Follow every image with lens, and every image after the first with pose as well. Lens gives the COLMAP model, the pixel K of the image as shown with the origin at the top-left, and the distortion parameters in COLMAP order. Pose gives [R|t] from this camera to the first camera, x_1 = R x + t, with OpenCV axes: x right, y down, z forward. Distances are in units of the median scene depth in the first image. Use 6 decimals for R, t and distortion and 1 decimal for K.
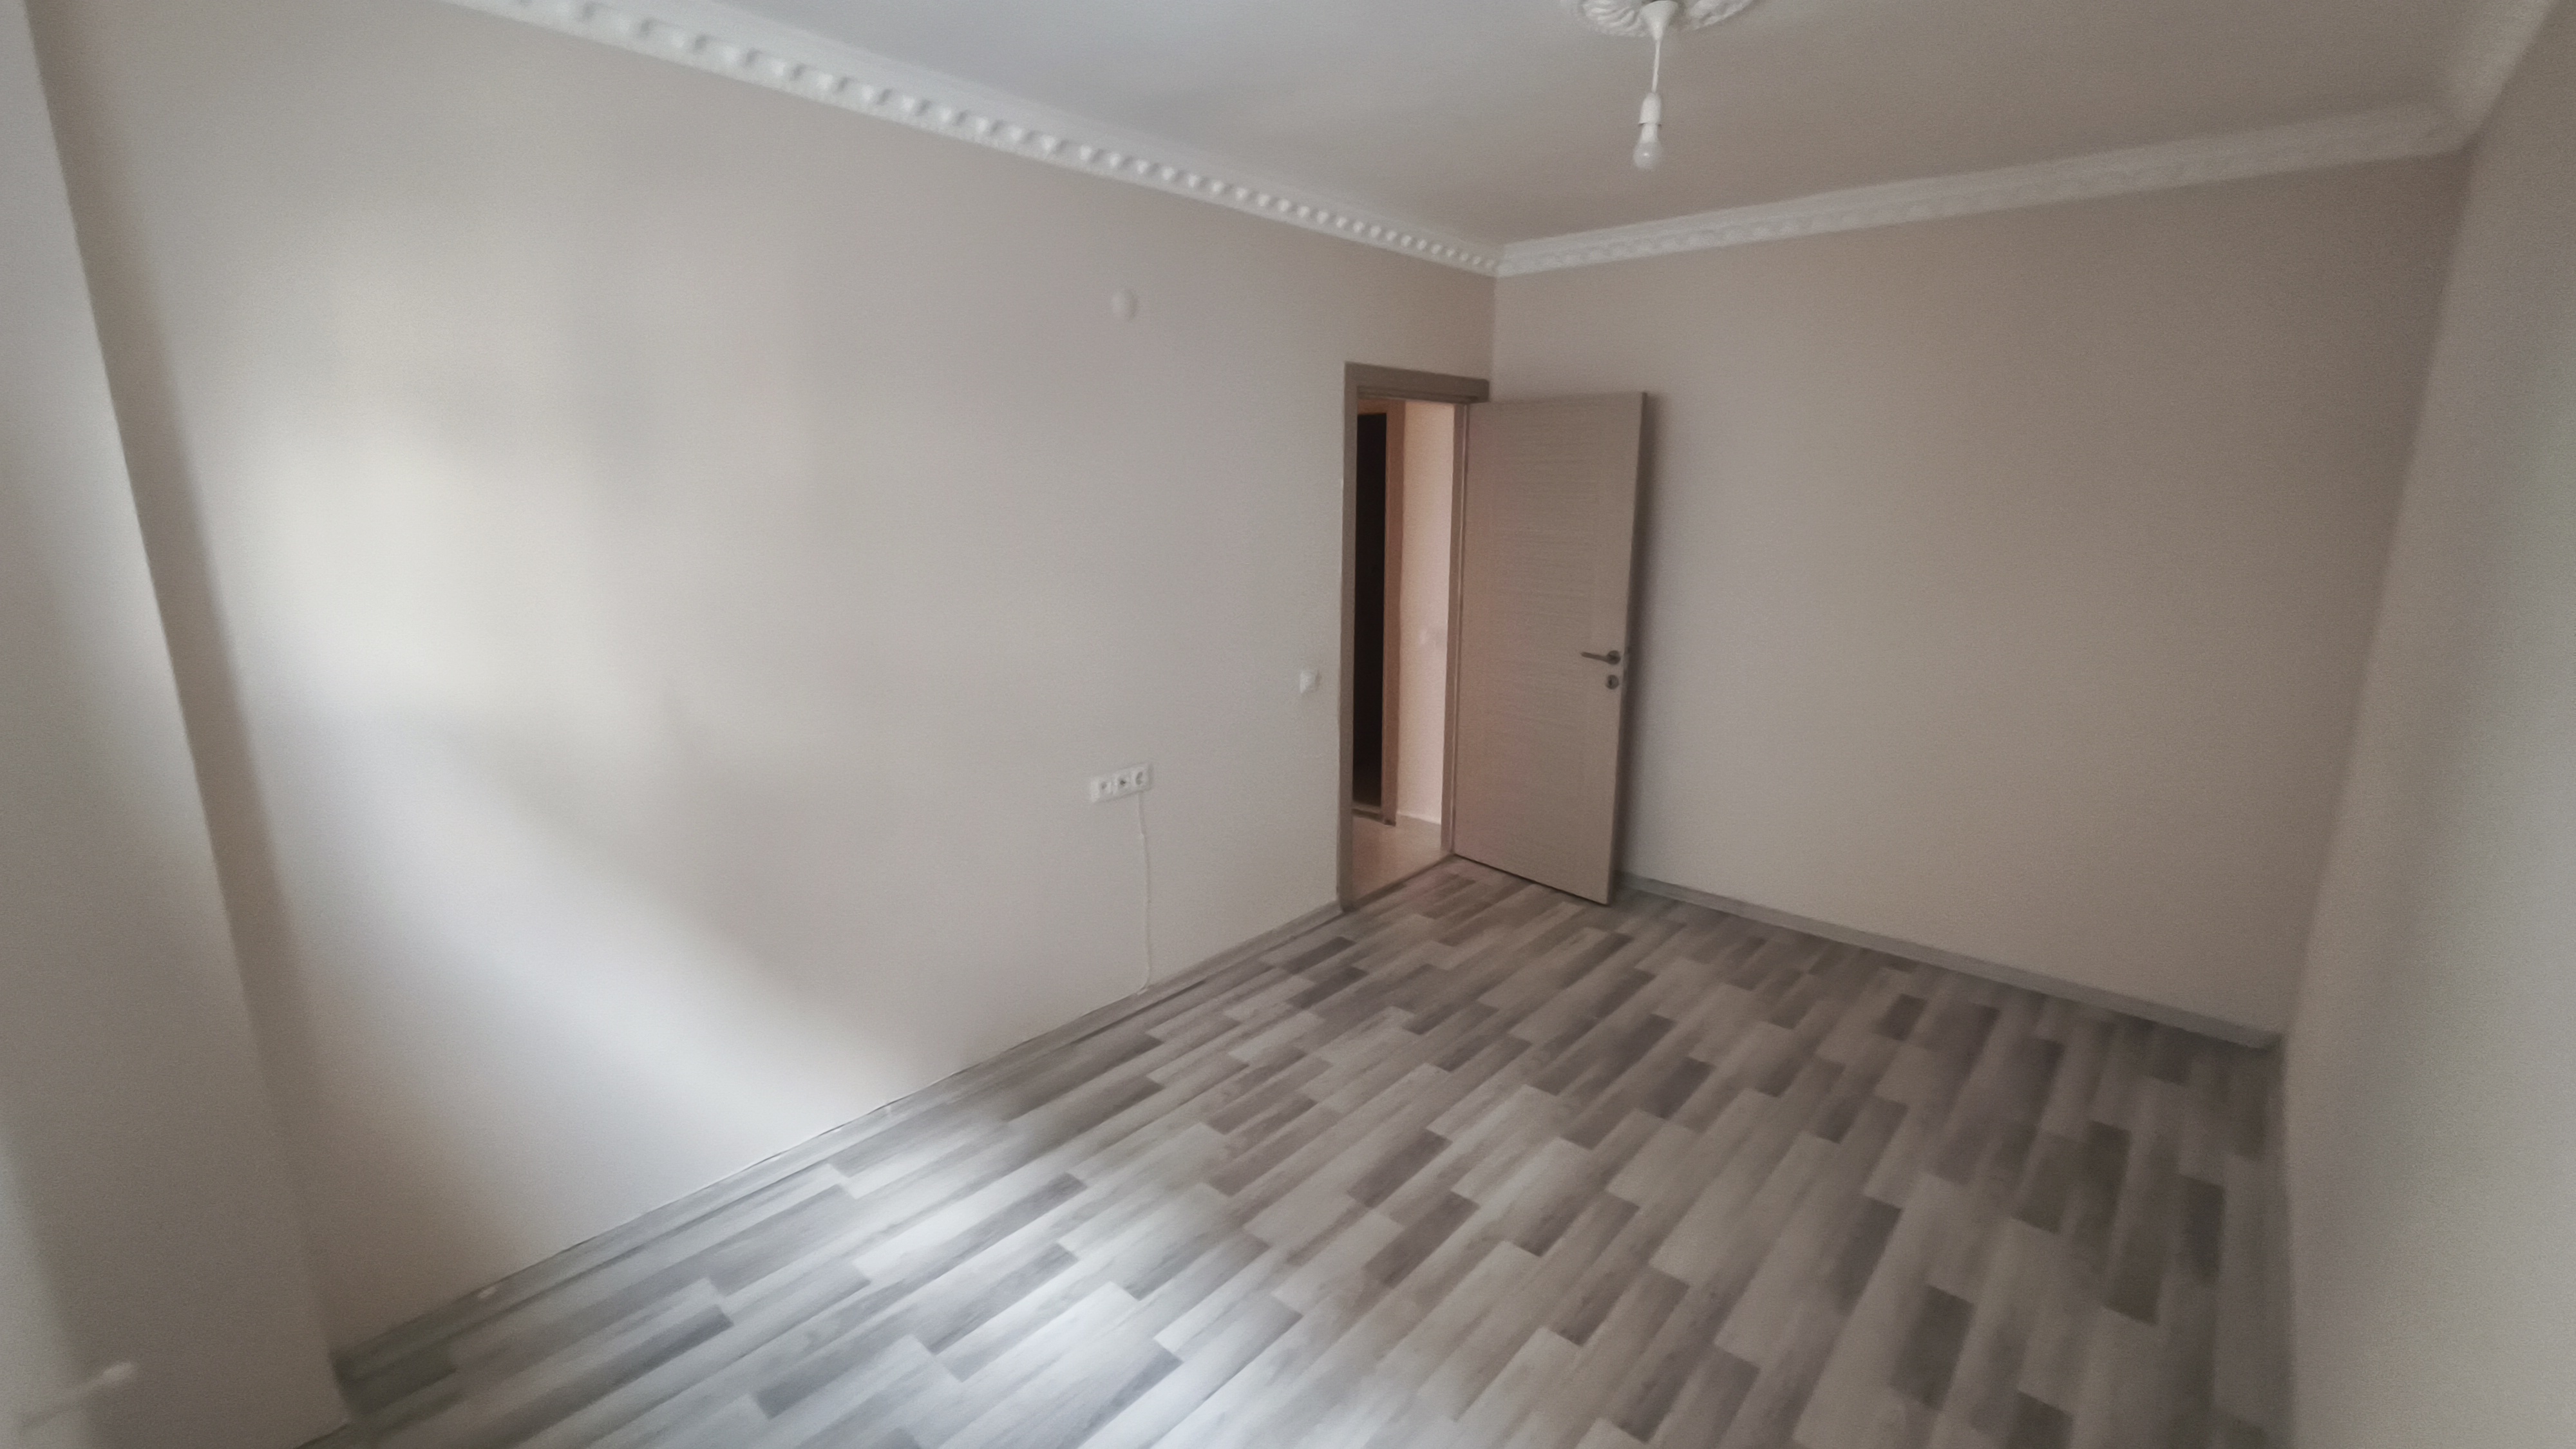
lens RADIAL K [[1073.8, 0, 1237.8], [0, 1073.8, 738.1], [0, 0, 1]] dist [-0.003343, -0.000165]
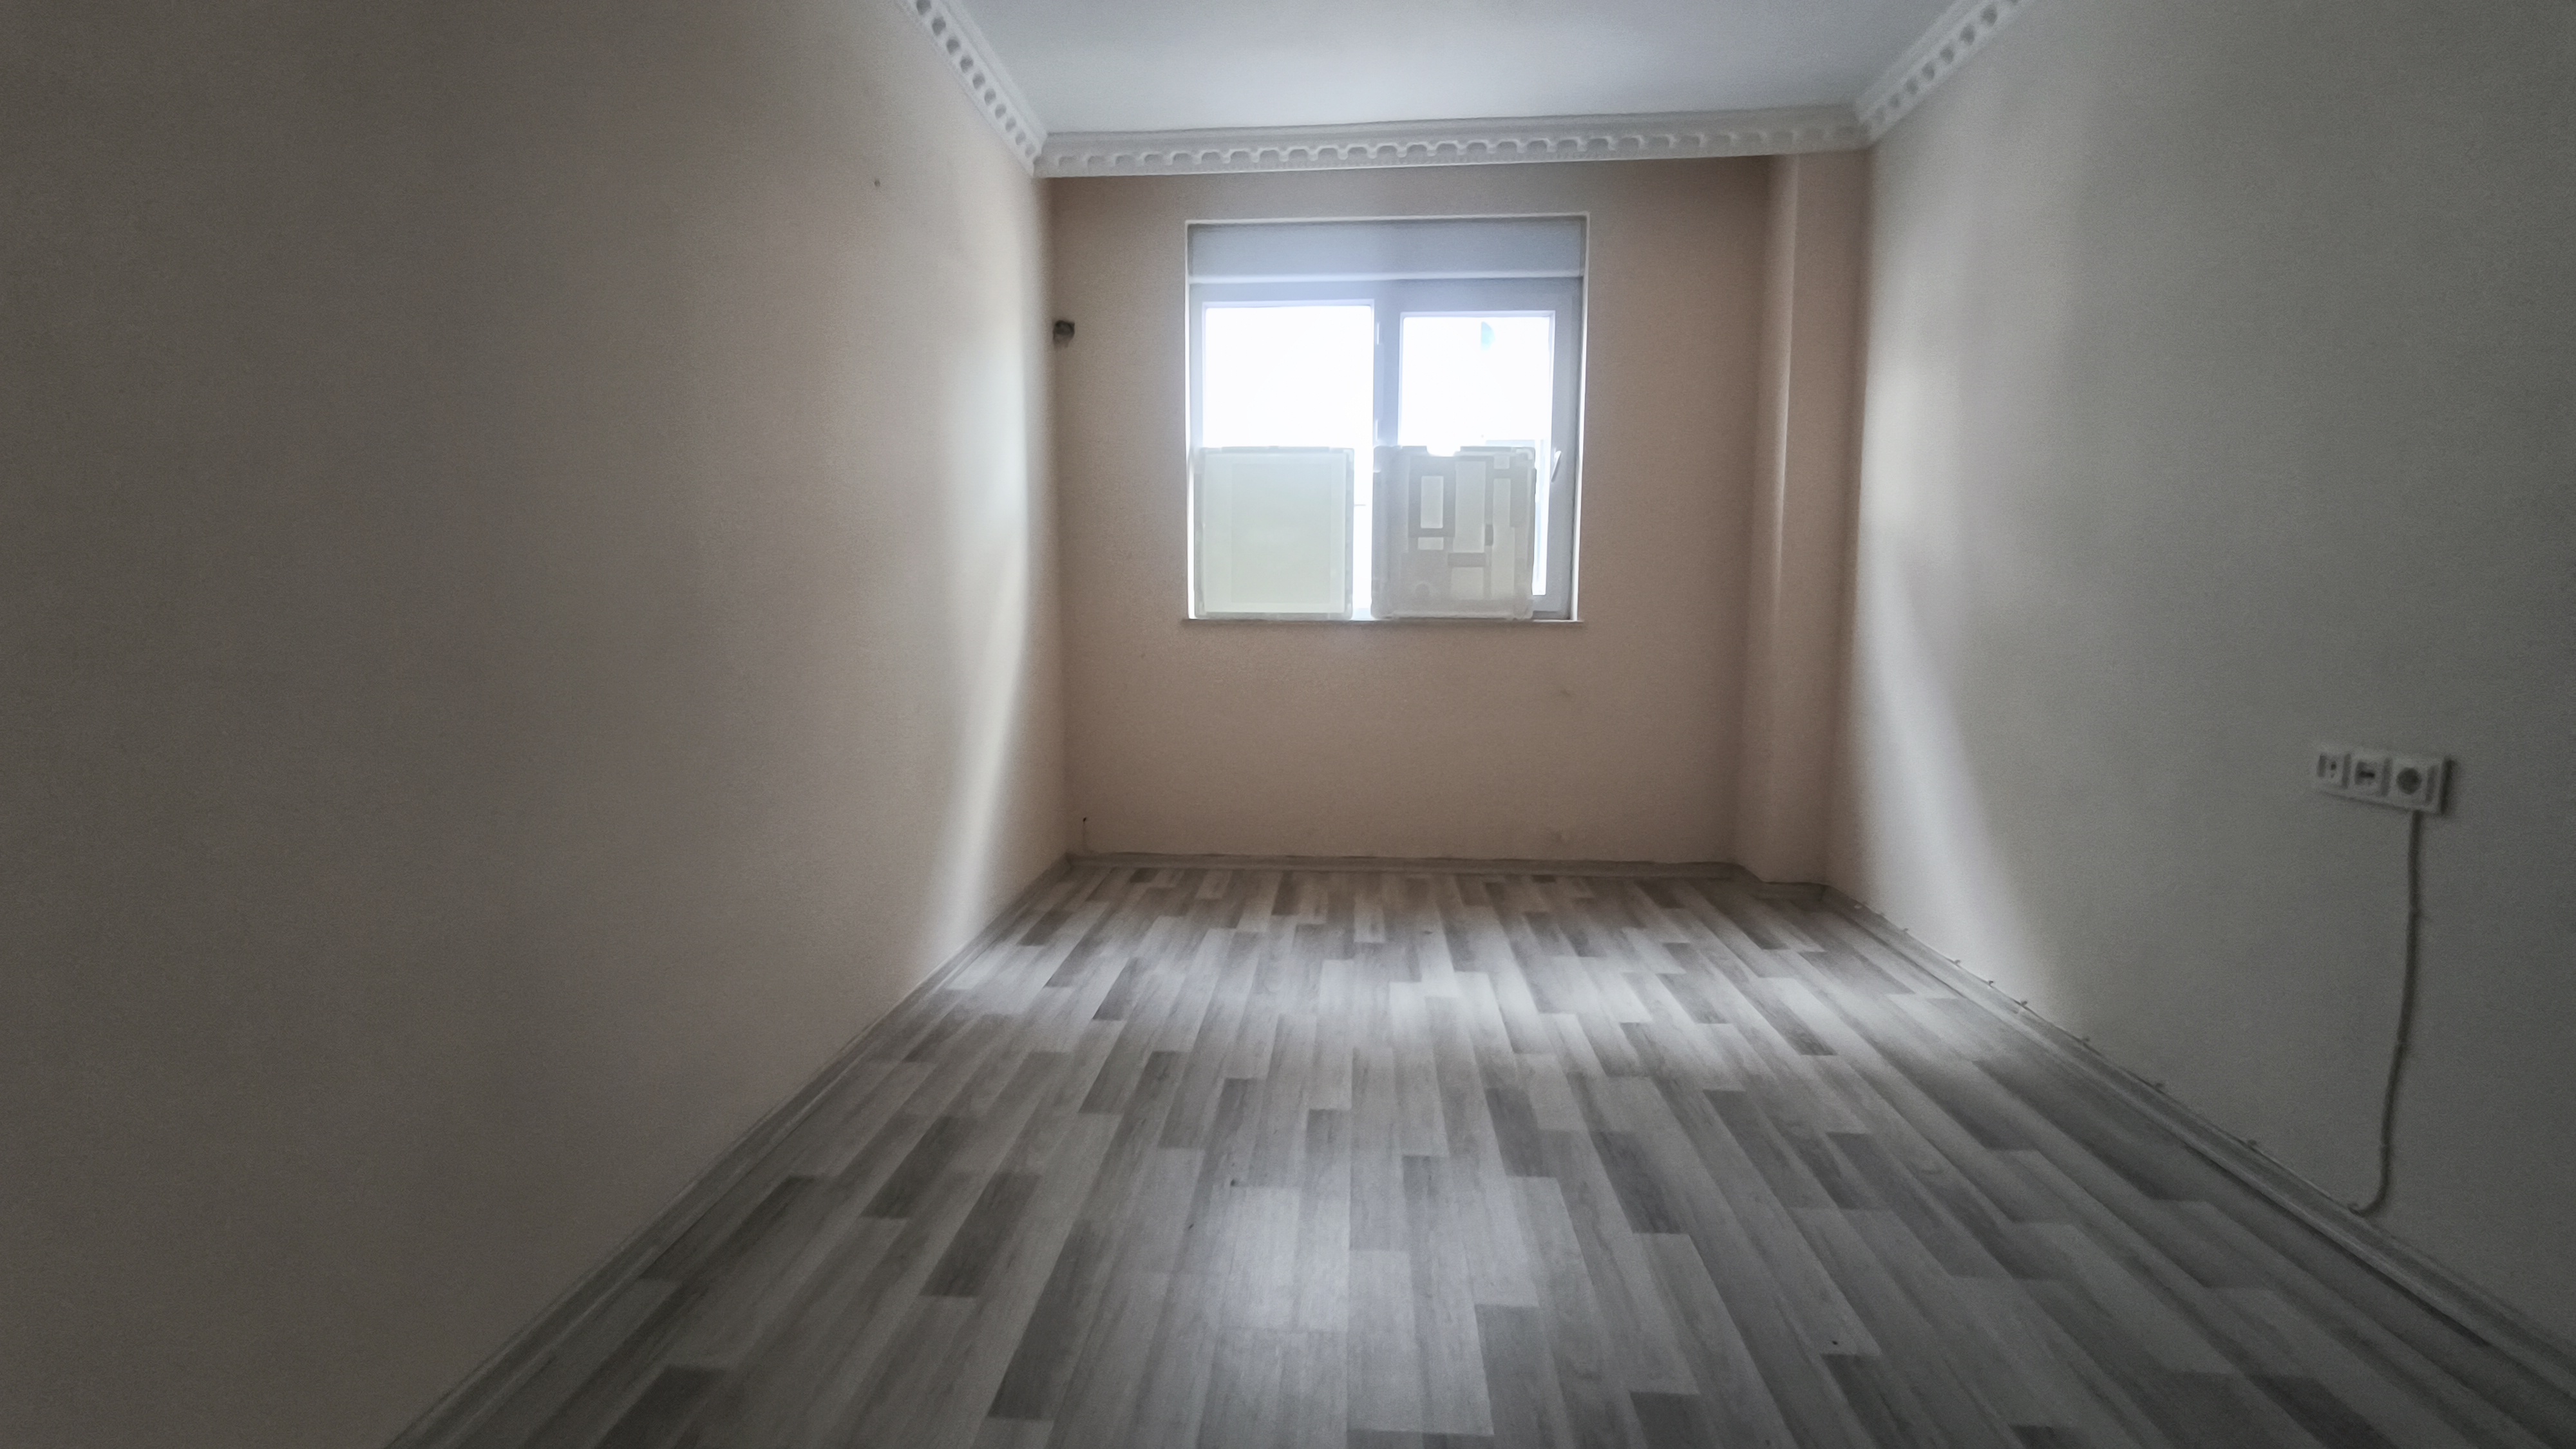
lens RADIAL K [[1073.8, 0, 1305.8], [0, 1073.8, 696.2], [0, 0, 1]] dist [-0.003343, -0.000165]
pose [[-0.765697, 0.063671, -0.640042, 0.811372], [-0.143846, 0.952933, 0.266883, -0.073799], [0.626910, 0.296419, -0.720500, 1.372459]]
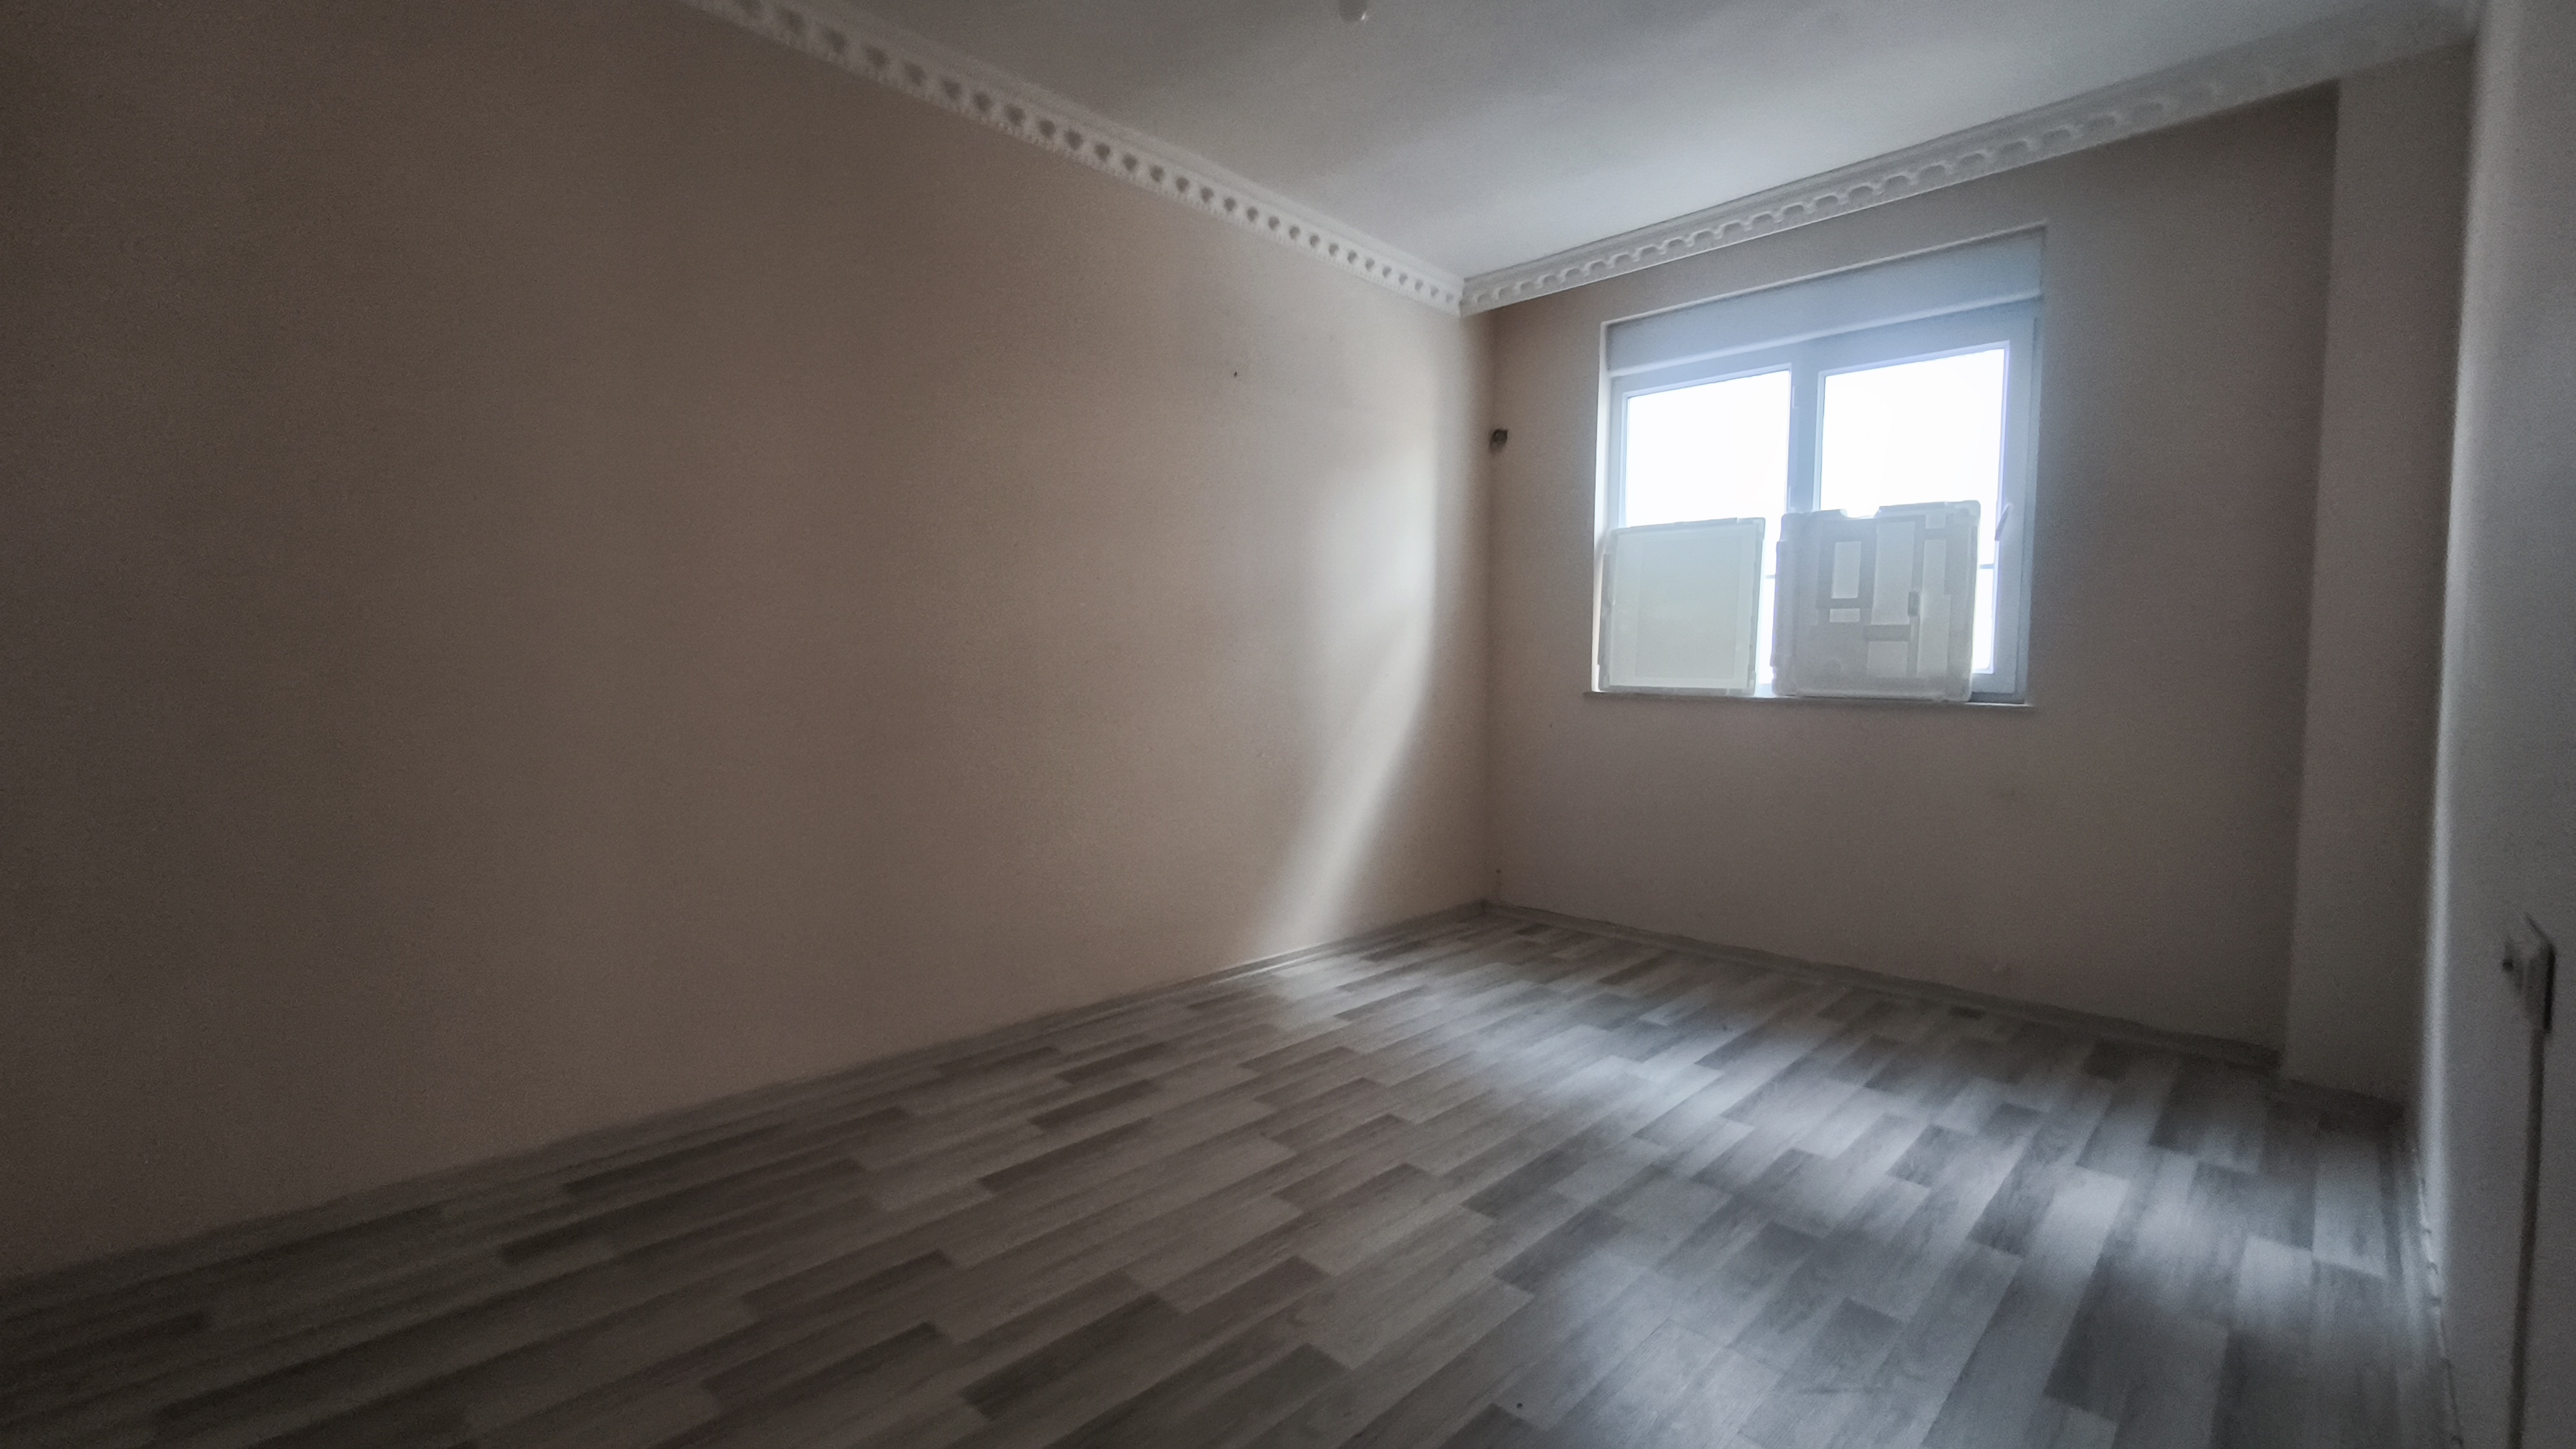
lens RADIAL K [[1073.8, 0, 1275.6], [0, 1073.8, 689.0], [0, 0, 1]] dist [-0.003343, -0.000165]
pose [[-0.999857, -0.003101, 0.016612, 0.361244], [0.001190, 0.967661, 0.252253, -0.164369], [-0.016857, 0.252237, -0.967519, 1.725483]]
